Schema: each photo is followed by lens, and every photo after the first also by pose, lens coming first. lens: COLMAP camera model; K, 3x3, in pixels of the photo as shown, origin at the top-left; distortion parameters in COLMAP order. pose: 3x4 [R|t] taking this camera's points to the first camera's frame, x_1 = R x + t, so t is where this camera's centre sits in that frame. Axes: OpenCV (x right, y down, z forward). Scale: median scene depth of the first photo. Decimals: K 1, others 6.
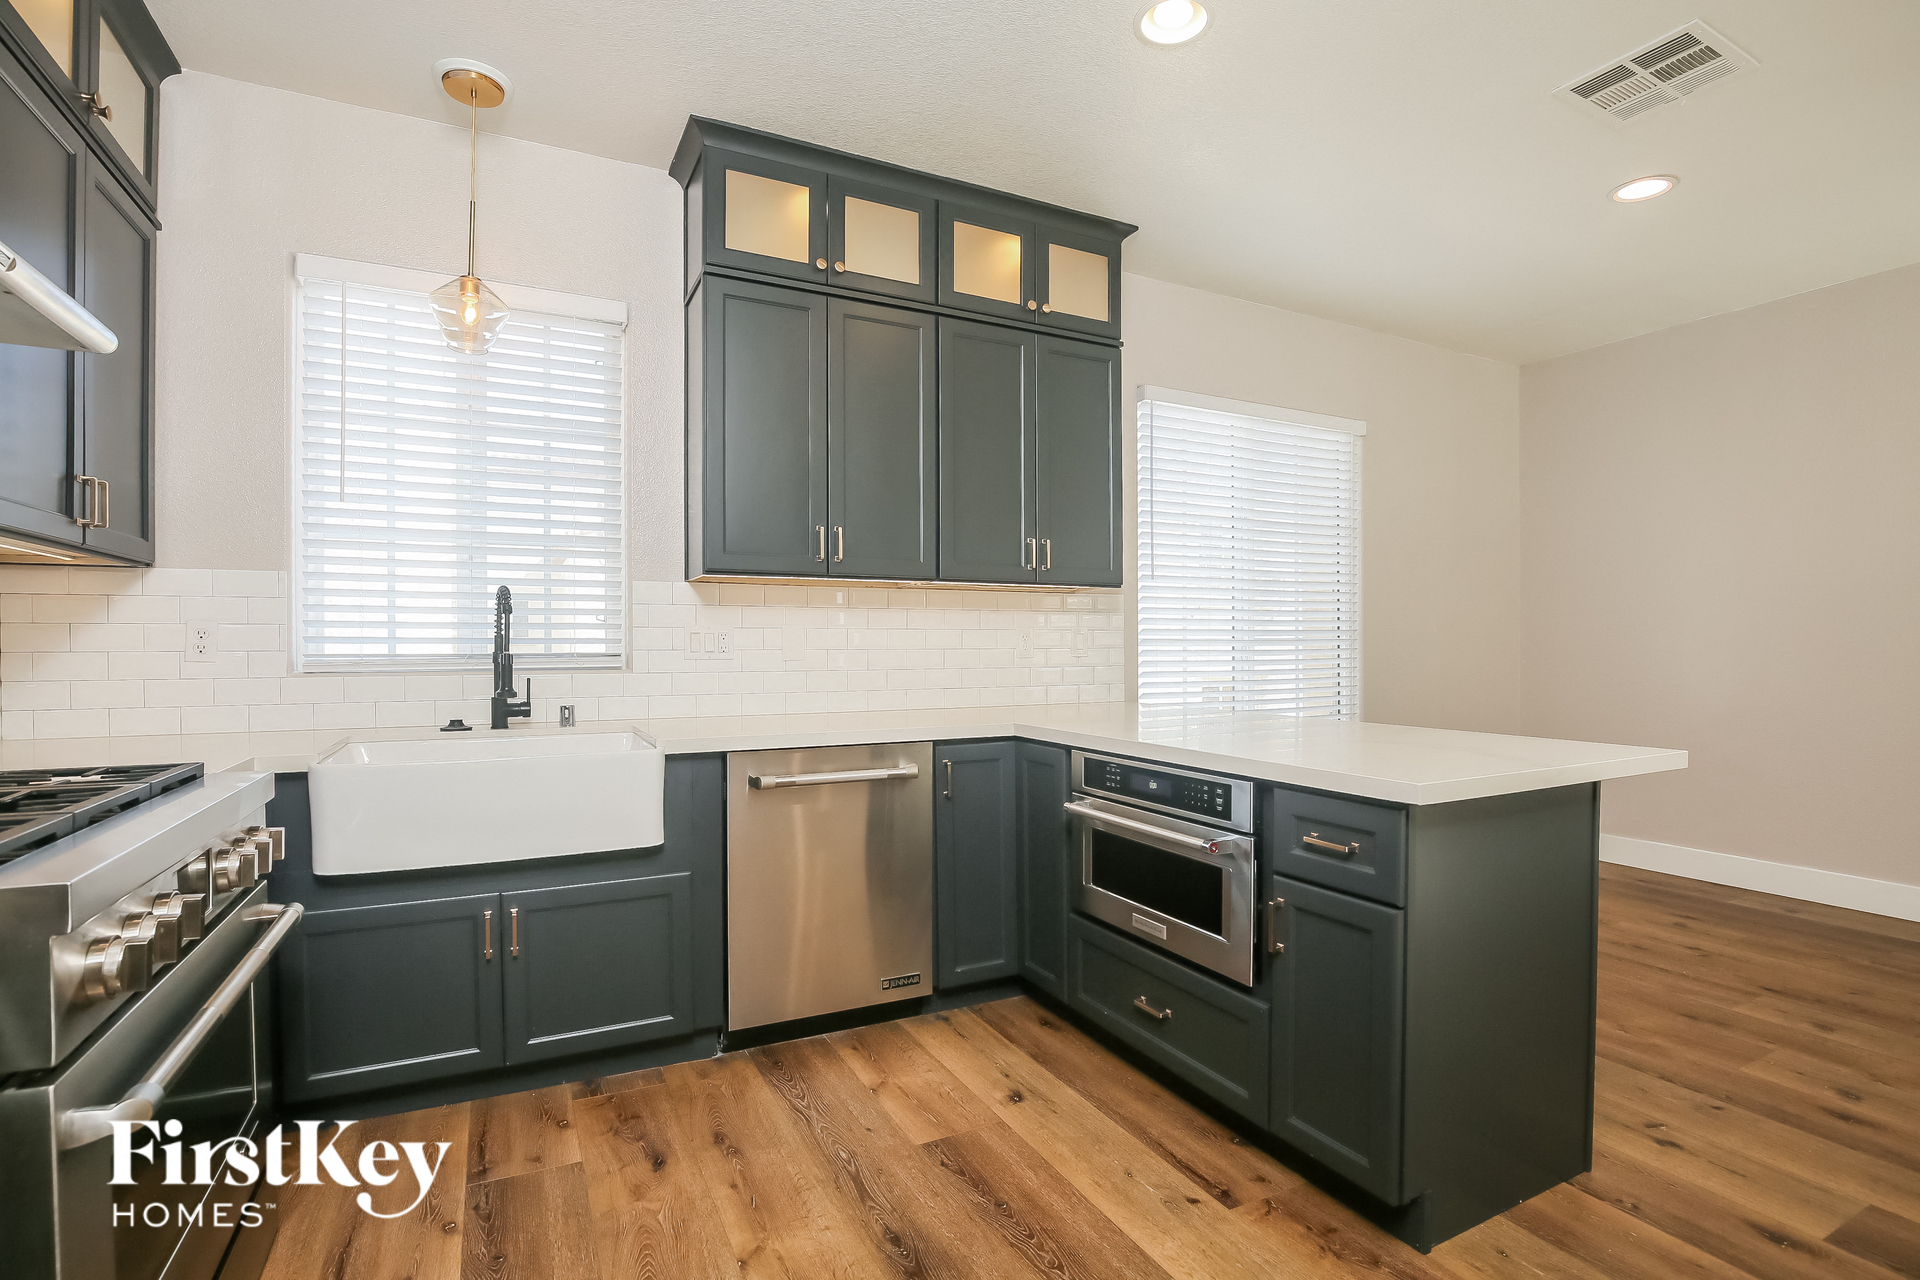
lens RADIAL K [[903.1, 0, 972.4], [0, 903.1, 643.0], [0, 0, 1]] dist [-0.046309, 0.011776]
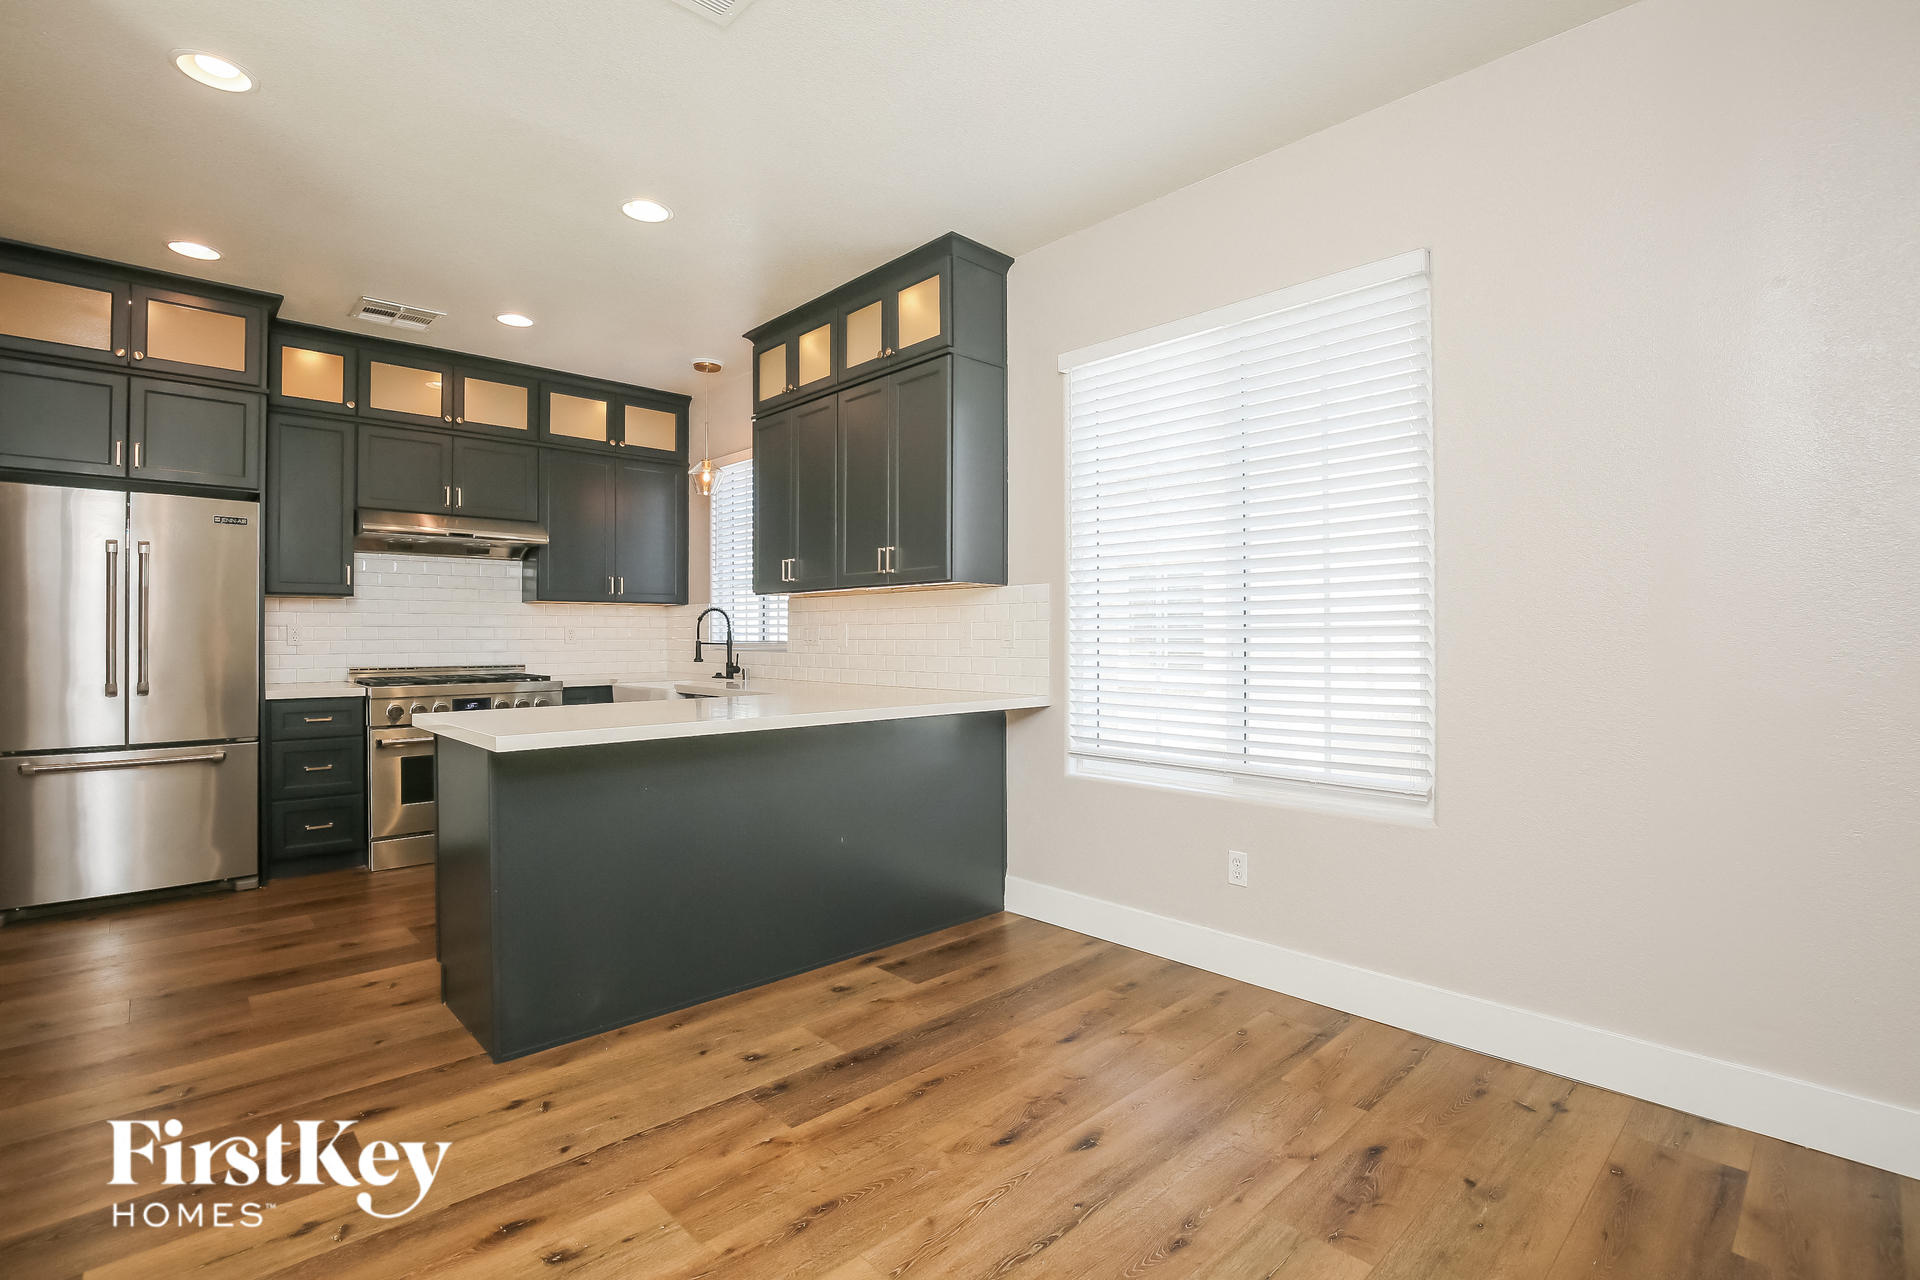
lens RADIAL K [[903.1, 0, 972.4], [0, 903.1, 643.0], [0, 0, 1]] dist [-0.046309, 0.011776]
pose [[0.281139, 0.013983, -0.959565, 1.538526], [0.007490, 0.999831, 0.016764, -0.012881], [0.959638, -0.011900, 0.280987, 0.953966]]
